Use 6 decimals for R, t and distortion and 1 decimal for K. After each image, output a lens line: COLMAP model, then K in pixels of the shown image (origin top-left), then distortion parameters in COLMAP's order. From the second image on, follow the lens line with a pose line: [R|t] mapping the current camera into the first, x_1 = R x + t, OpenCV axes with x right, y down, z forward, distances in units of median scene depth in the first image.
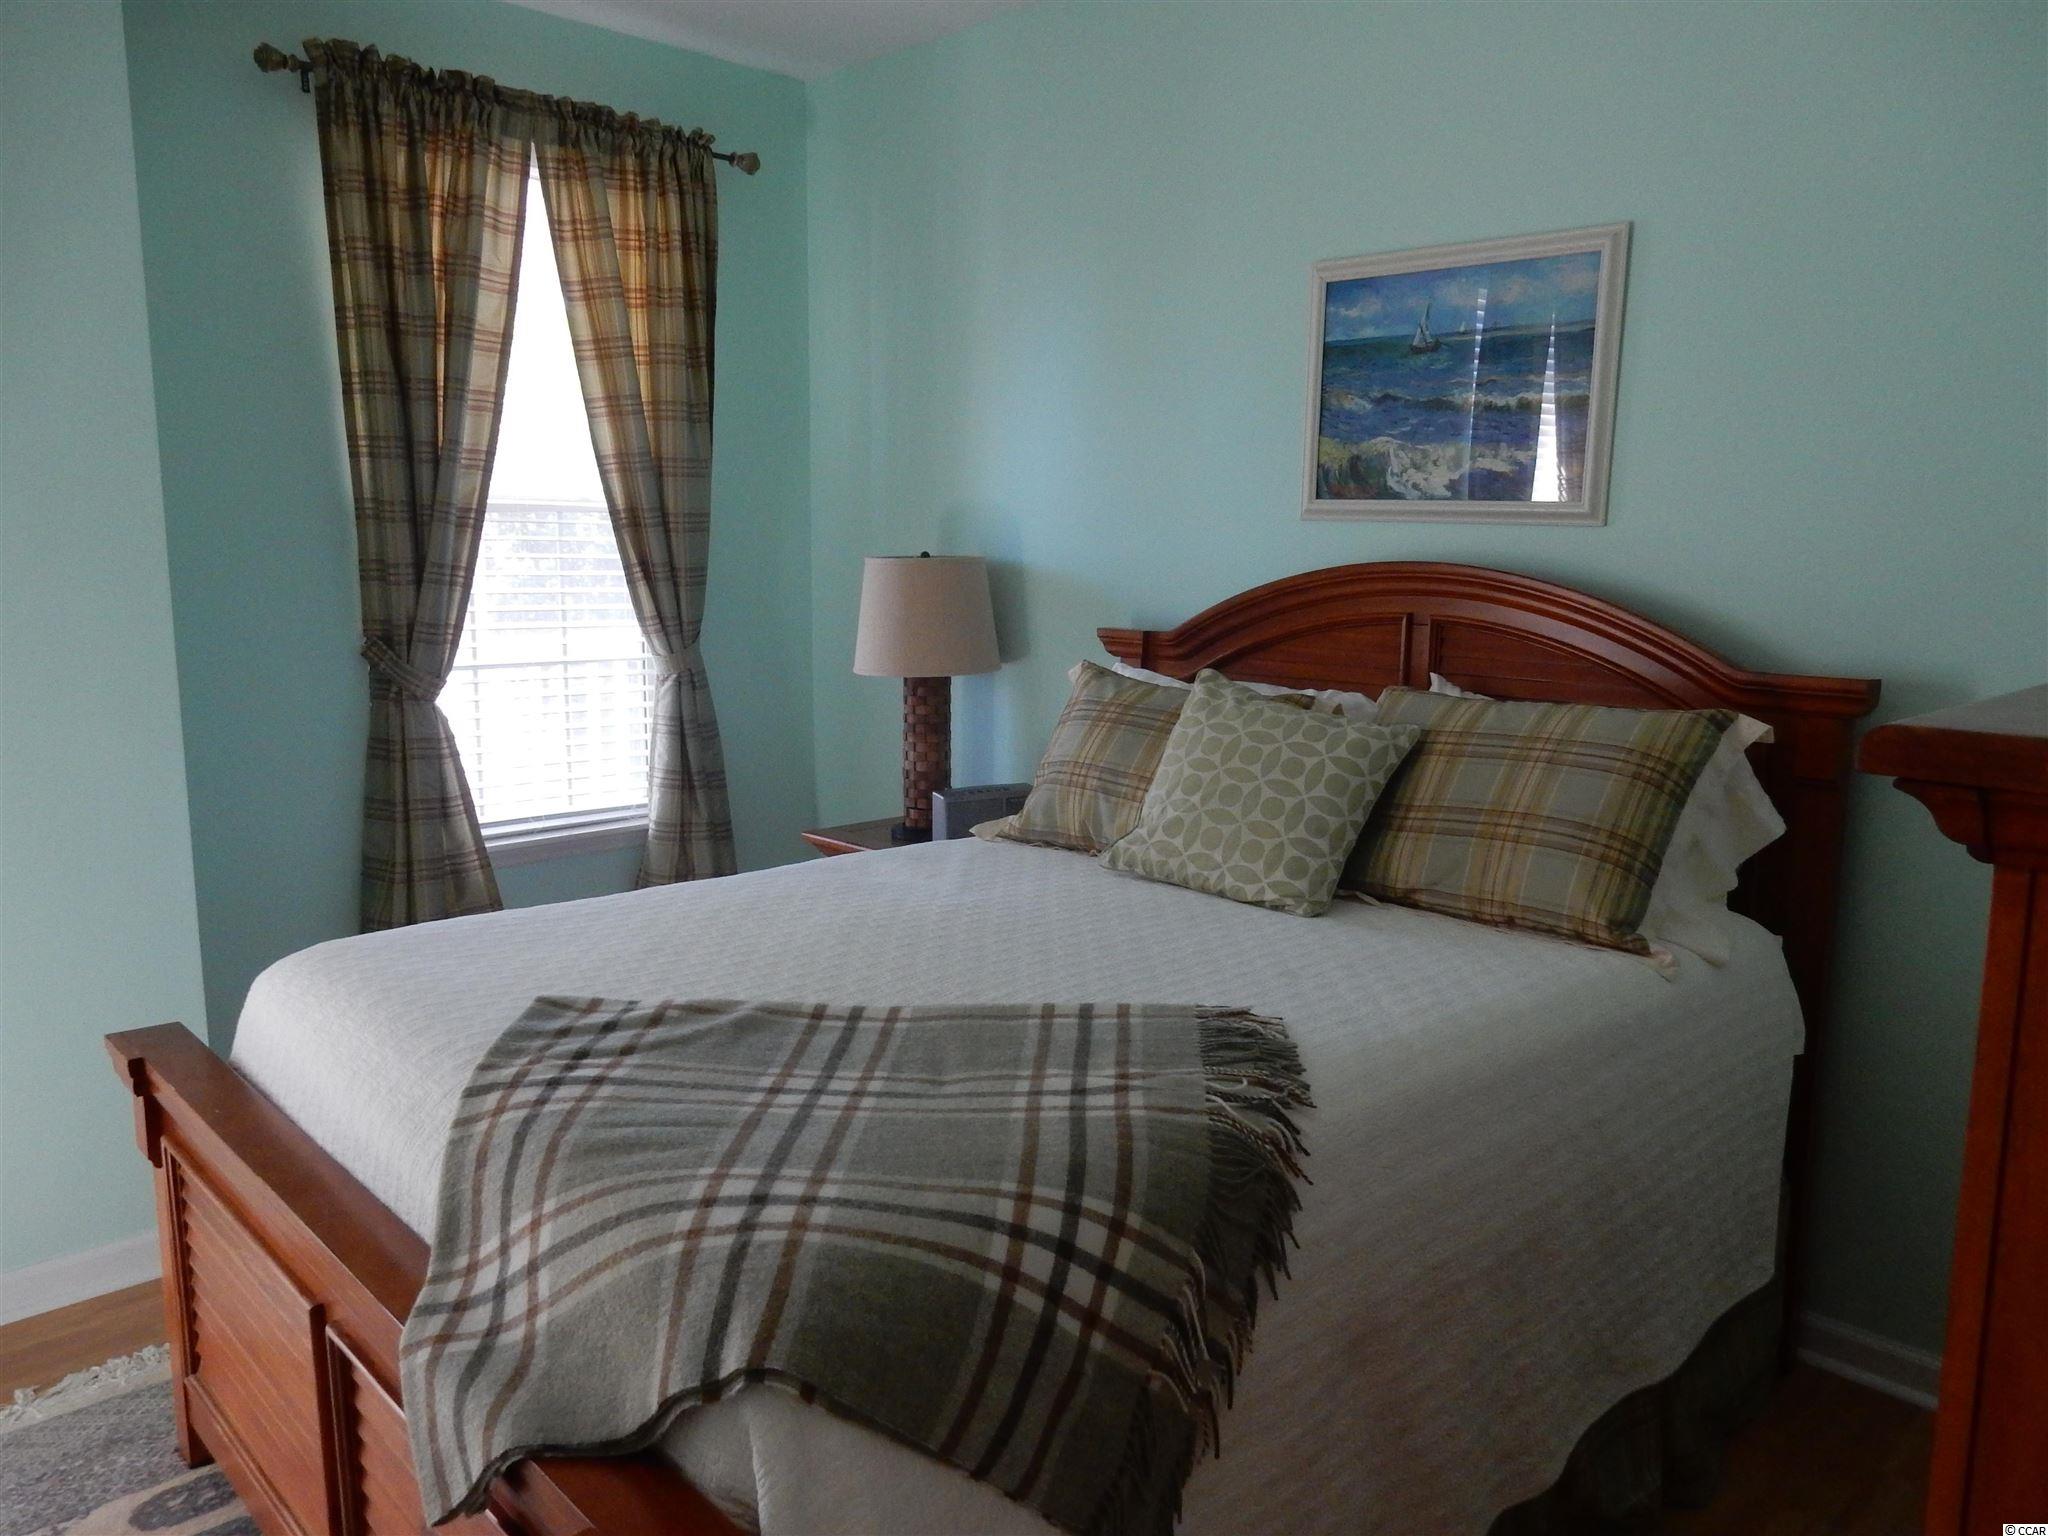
lens RADIAL K [[1488.2, 0, 1027.1], [0, 1488.2, 757.7], [0, 0, 1]] dist [-0.005754, -0.001299]
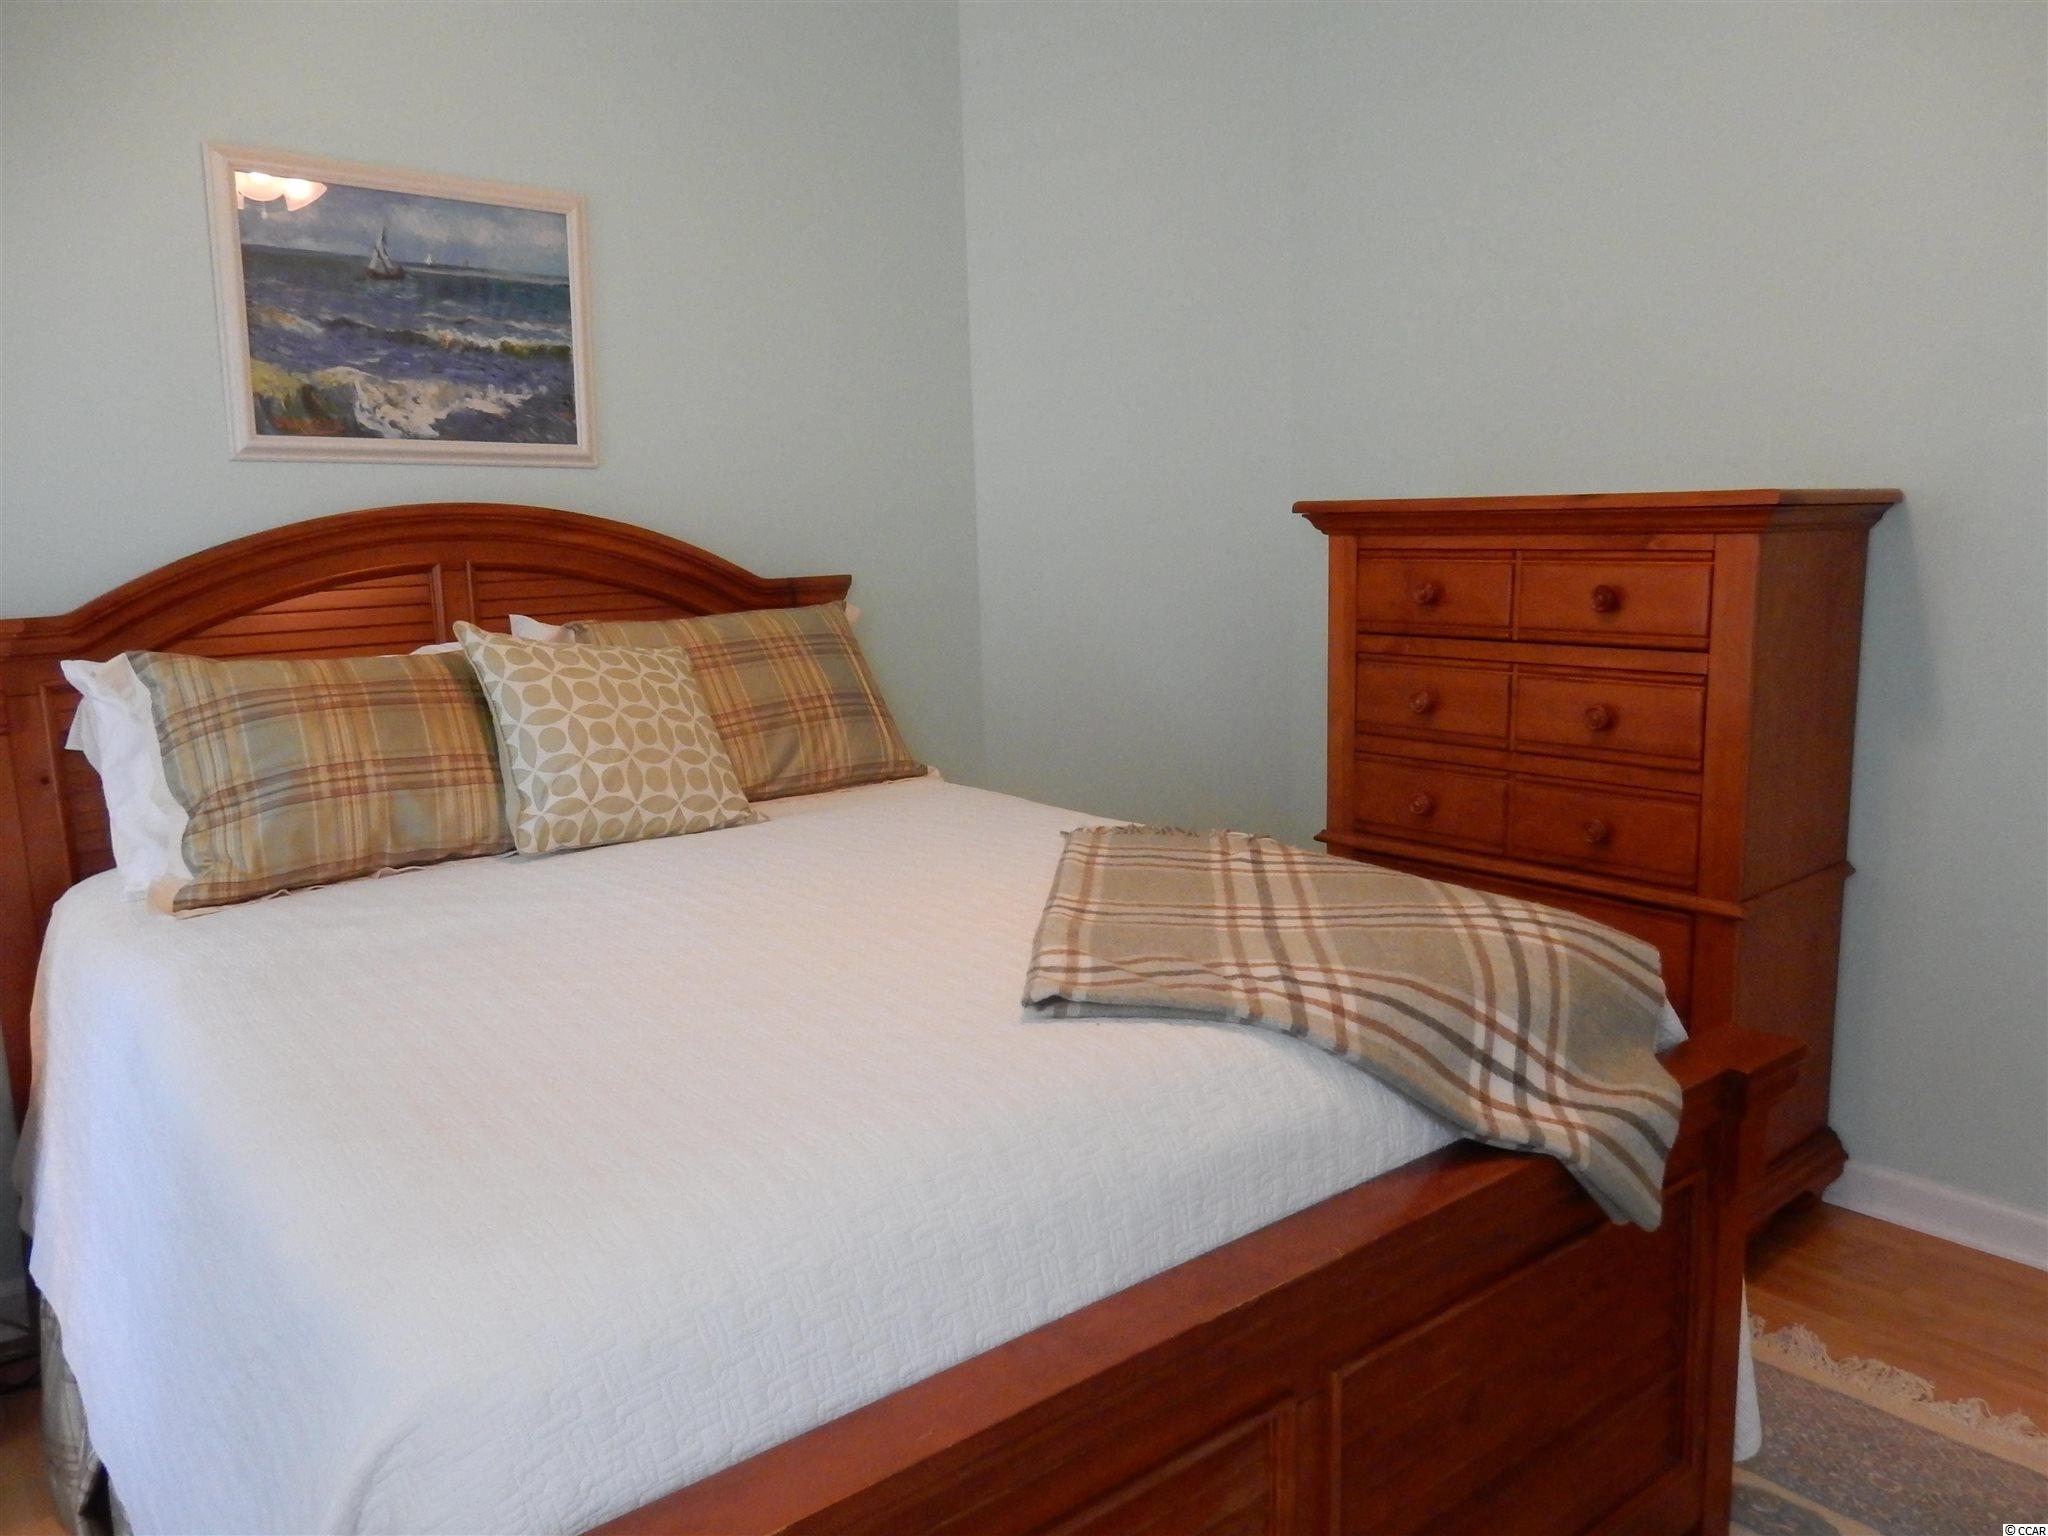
lens RADIAL K [[1488.2, 0, 1027.1], [0, 1488.2, 757.7], [0, 0, 1]] dist [-0.005754, -0.001299]
pose [[0.077383, -0.159812, 0.984110, -0.654790], [0.179329, 0.973202, 0.143940, -0.043671], [-0.980741, 0.165341, 0.103969, 0.557068]]
